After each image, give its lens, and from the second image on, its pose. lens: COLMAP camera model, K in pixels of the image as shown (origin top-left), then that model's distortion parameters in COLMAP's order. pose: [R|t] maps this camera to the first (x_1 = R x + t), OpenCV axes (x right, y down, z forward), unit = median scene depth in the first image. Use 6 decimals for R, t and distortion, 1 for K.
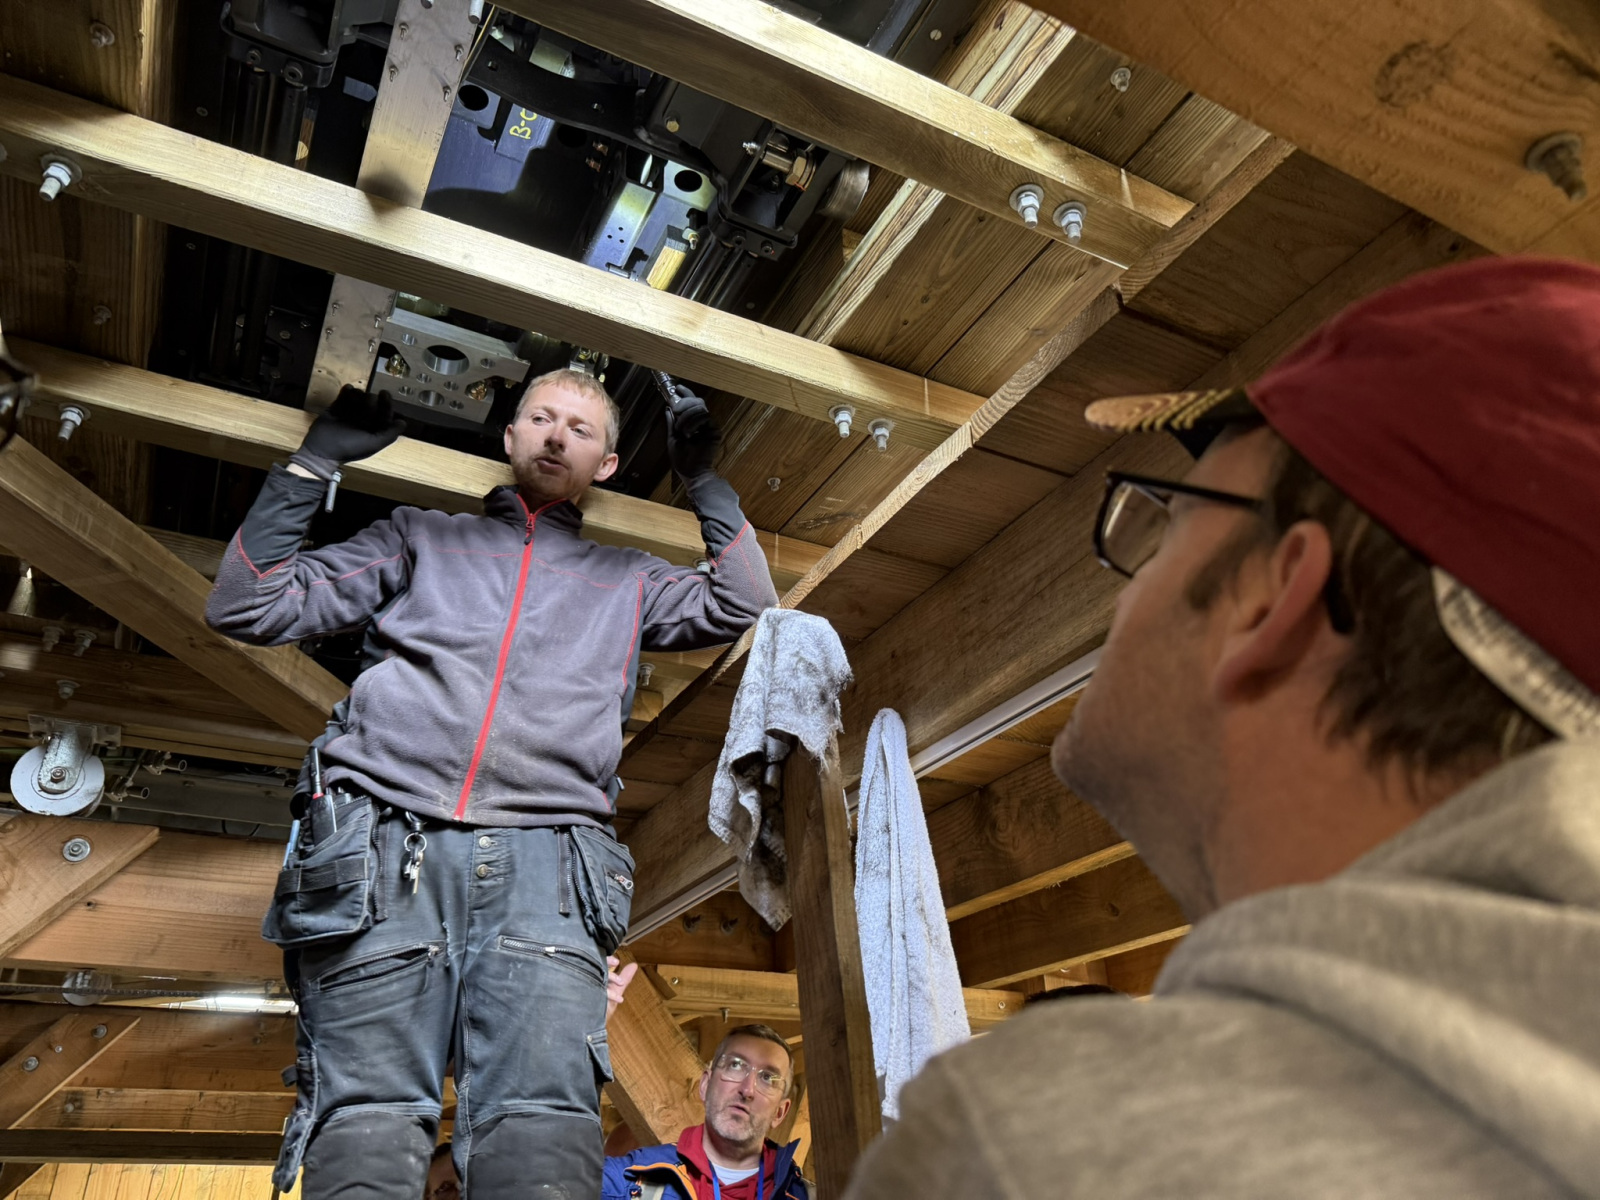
lens RADIAL K [[1141.7, 0, 804.6], [0, 1141.7, 595.8], [0, 0, 1]] dist [-0.009416, -0.006550]
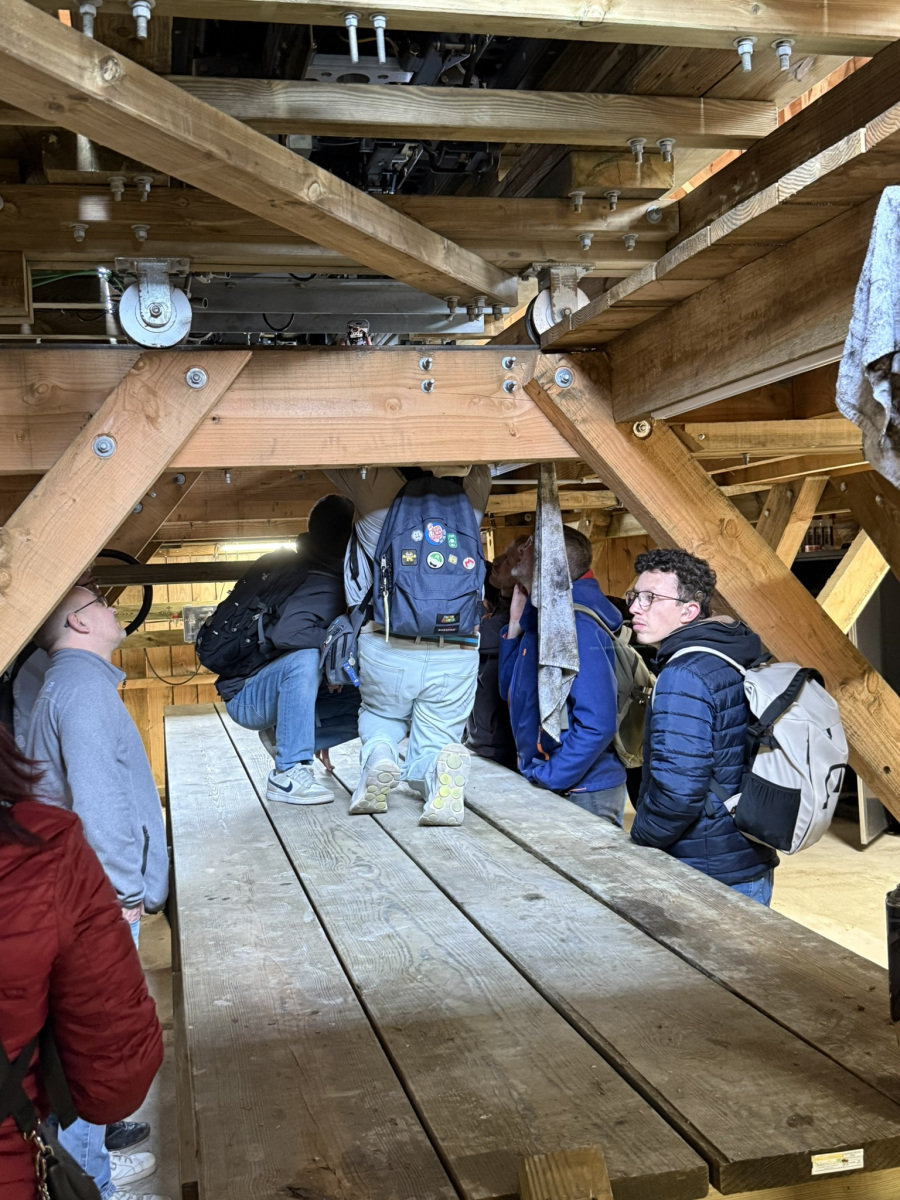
lens RADIAL K [[1196.3, 0, 447.2], [0, 1196.3, 600.0], [0, 0, 1]] dist [0.045330, 0.000000]
pose [[0.971449, -0.022258, -0.236202, -0.094927], [0.139776, 0.858151, 0.494003, -0.150710], [0.191702, -0.512914, 0.836761, -0.105995]]
